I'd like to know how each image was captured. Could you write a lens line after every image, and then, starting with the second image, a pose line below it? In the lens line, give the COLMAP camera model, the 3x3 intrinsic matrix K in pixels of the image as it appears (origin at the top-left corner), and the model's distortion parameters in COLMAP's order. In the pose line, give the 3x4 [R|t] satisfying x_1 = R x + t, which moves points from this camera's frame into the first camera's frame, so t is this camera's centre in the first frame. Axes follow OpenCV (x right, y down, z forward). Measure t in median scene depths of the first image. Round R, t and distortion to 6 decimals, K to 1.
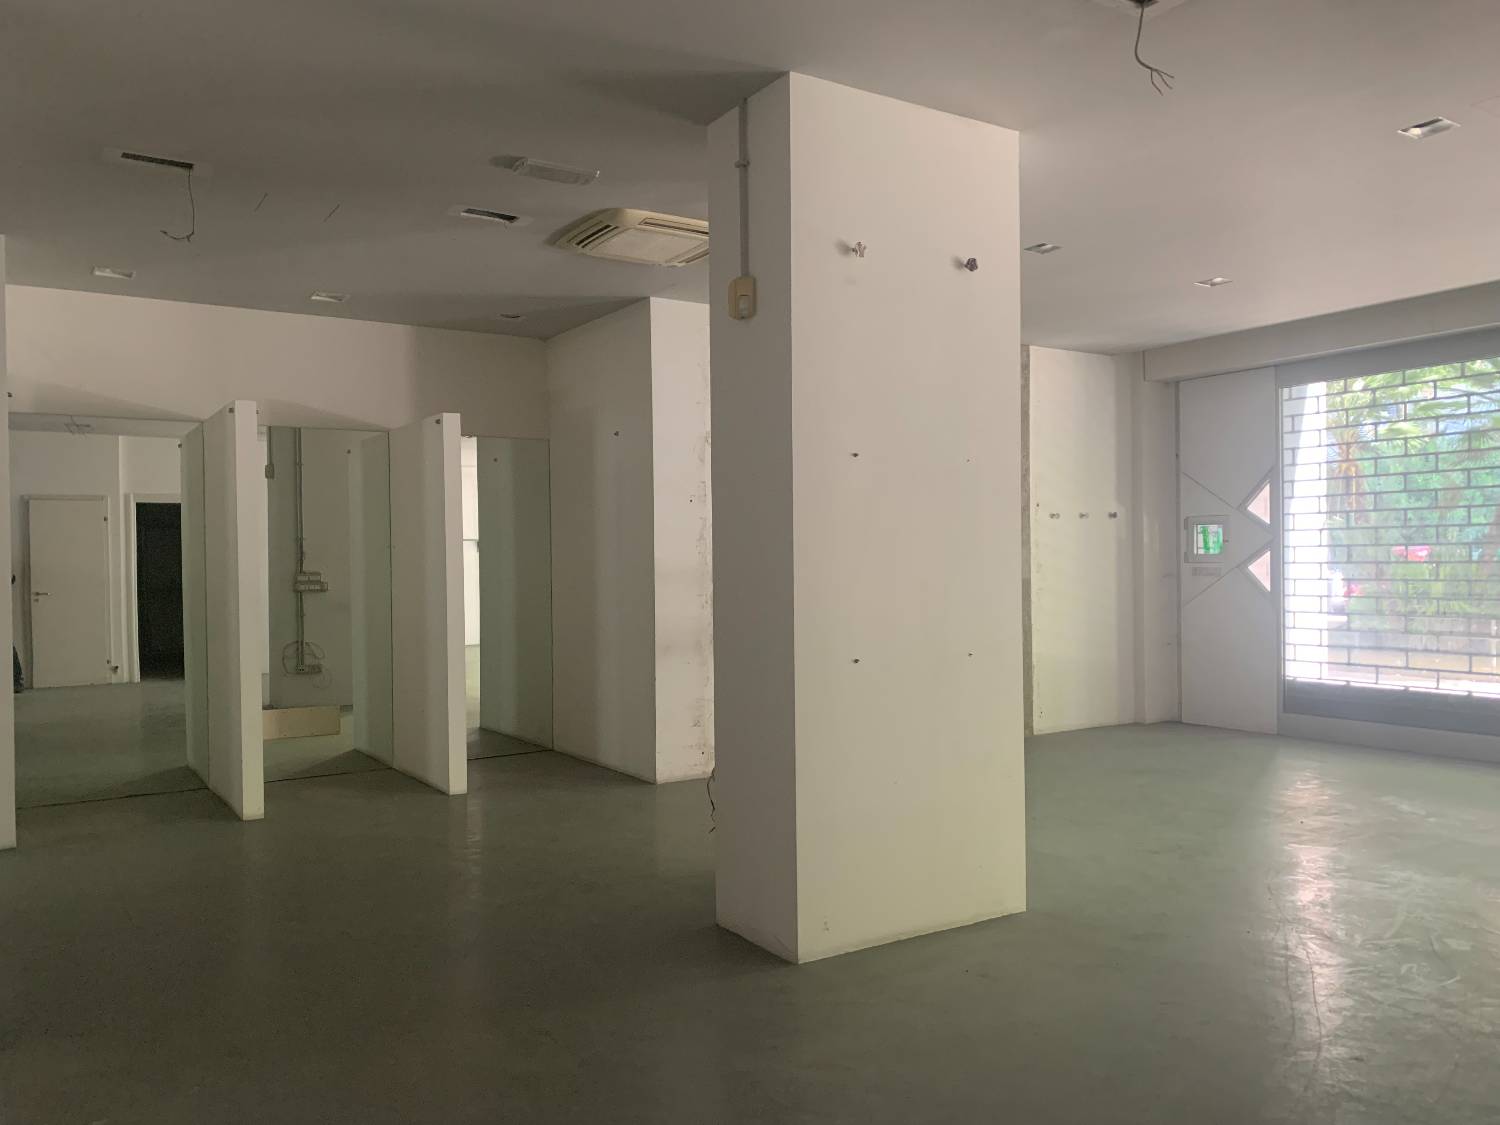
lens RADIAL K [[1131.1, 0, 755.9], [0, 1131.1, 571.3], [0, 0, 1]] dist [0.085645, -0.124754]
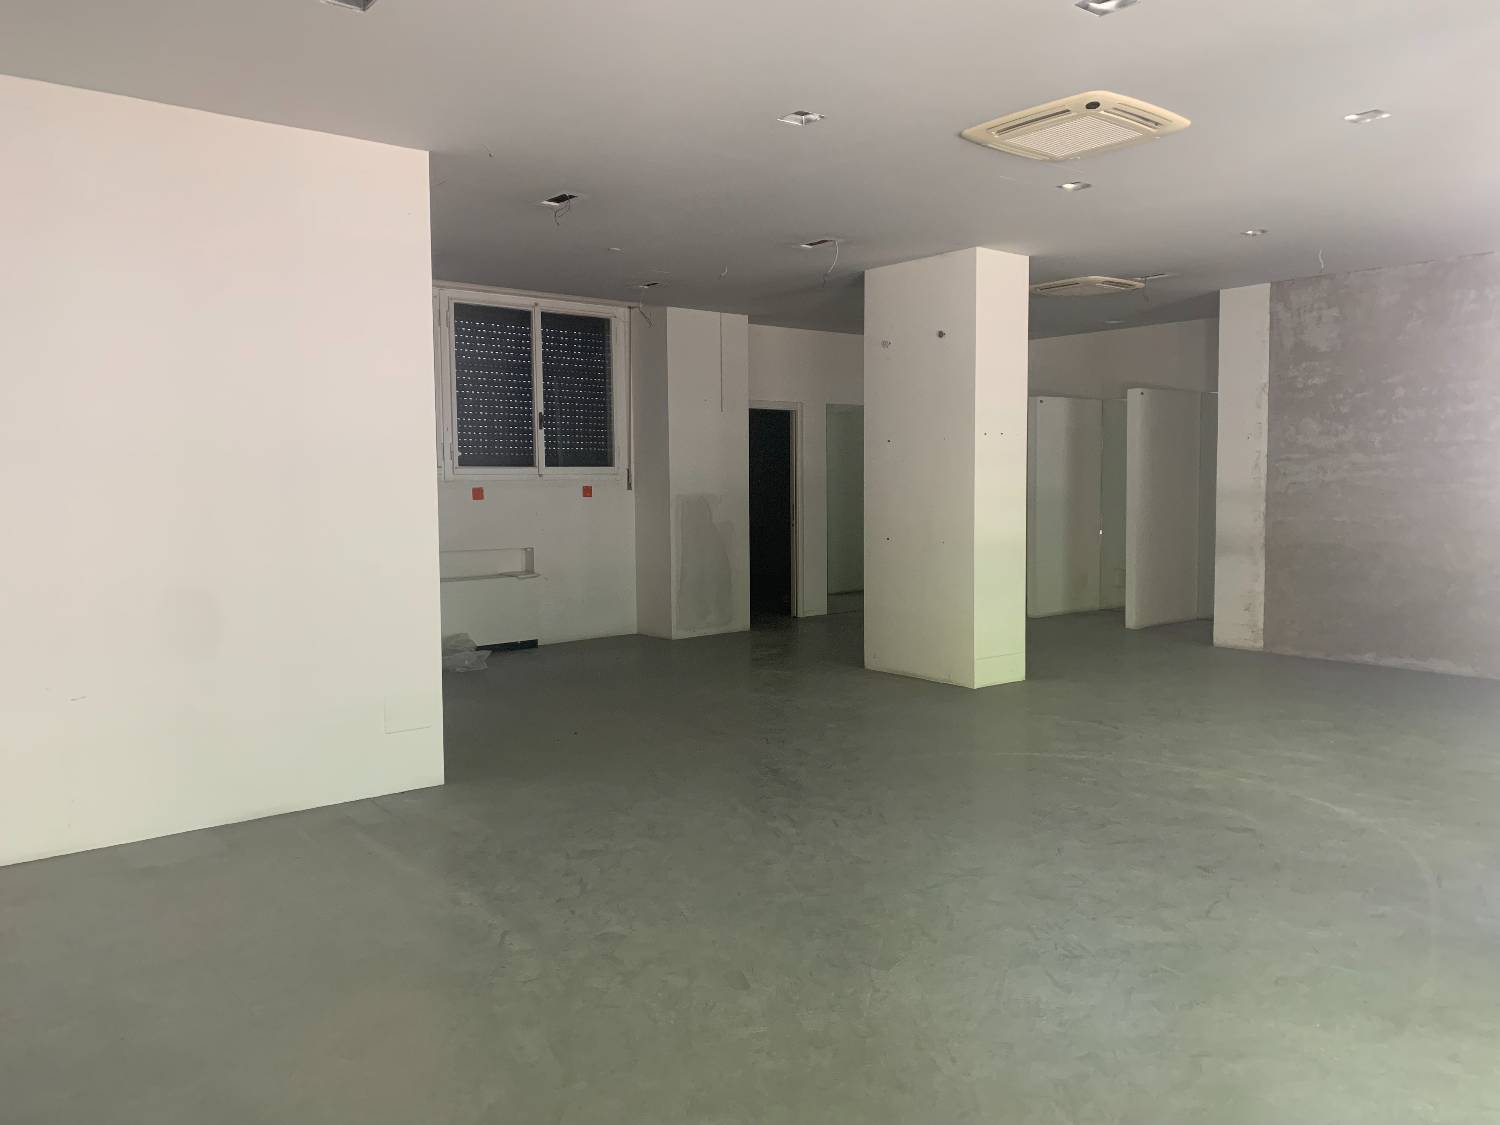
lens RADIAL K [[1145.2, 0, 769.5], [0, 1145.2, 559.0], [0, 0, 1]] dist [0.003064, -0.008404]
pose [[0.125270, 0.081883, -0.988738, 1.128664], [-0.000387, 0.996592, 0.082484, -0.030806], [0.992123, -0.009950, 0.124874, 0.268635]]
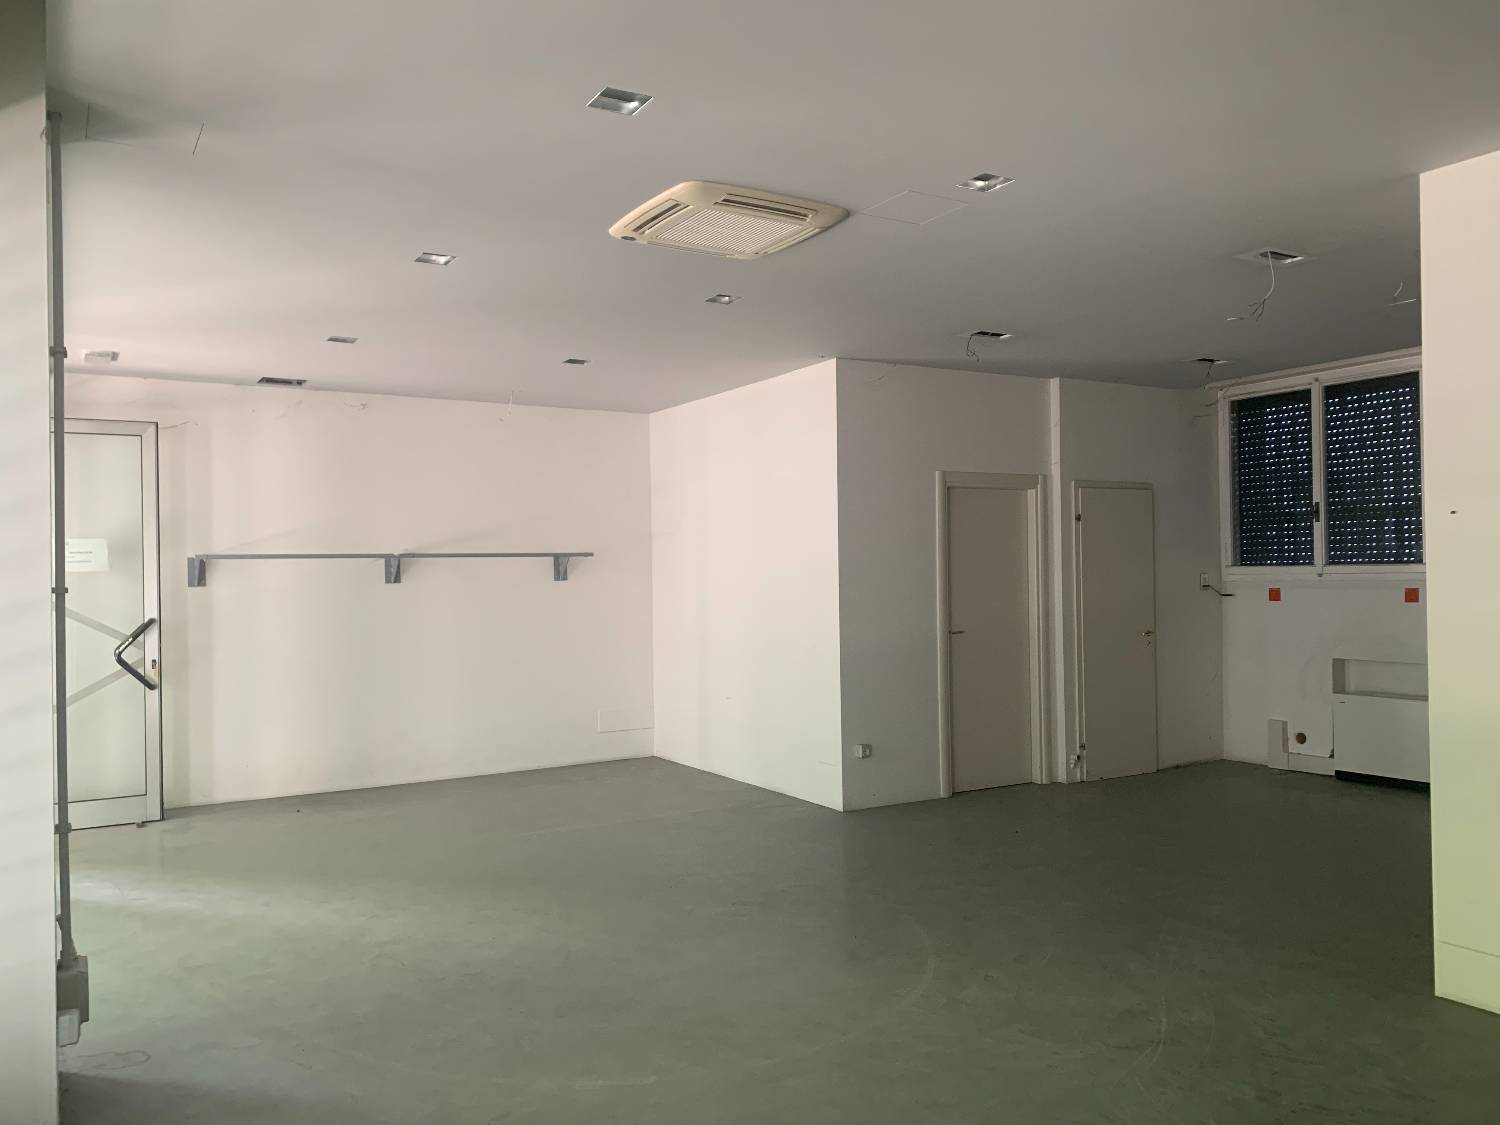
lens RADIAL K [[1131.1, 0, 755.9], [0, 1131.1, 571.3], [0, 0, 1]] dist [0.085645, -0.124754]
pose [[-0.999545, 0.022392, 0.020203, 0.450375], [0.022573, 0.999707, 0.008796, -0.042808], [-0.020000, 0.009248, -0.999757, 1.141450]]
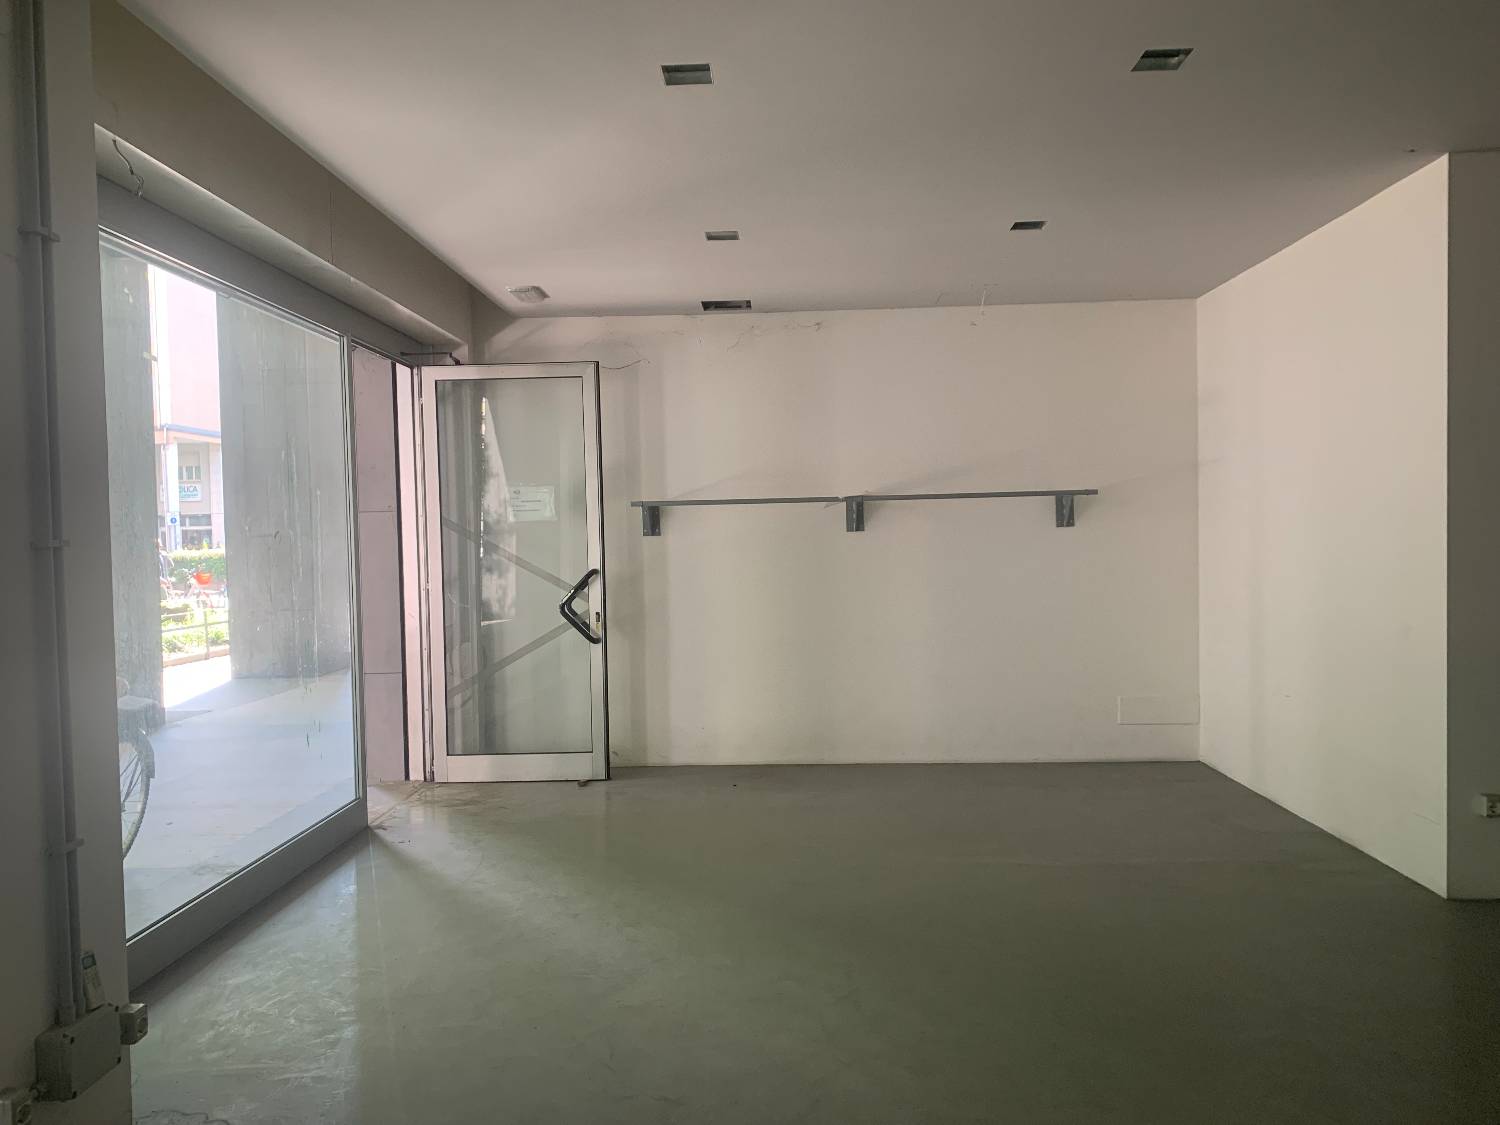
lens RADIAL K [[1131.1, 0, 755.9], [0, 1131.1, 571.3], [0, 0, 1]] dist [0.085645, -0.124754]
pose [[-0.822231, 0.004801, 0.569134, 0.359256], [0.034613, 0.998535, 0.041583, -0.038142], [-0.568101, 0.053891, -0.821192, 0.878256]]
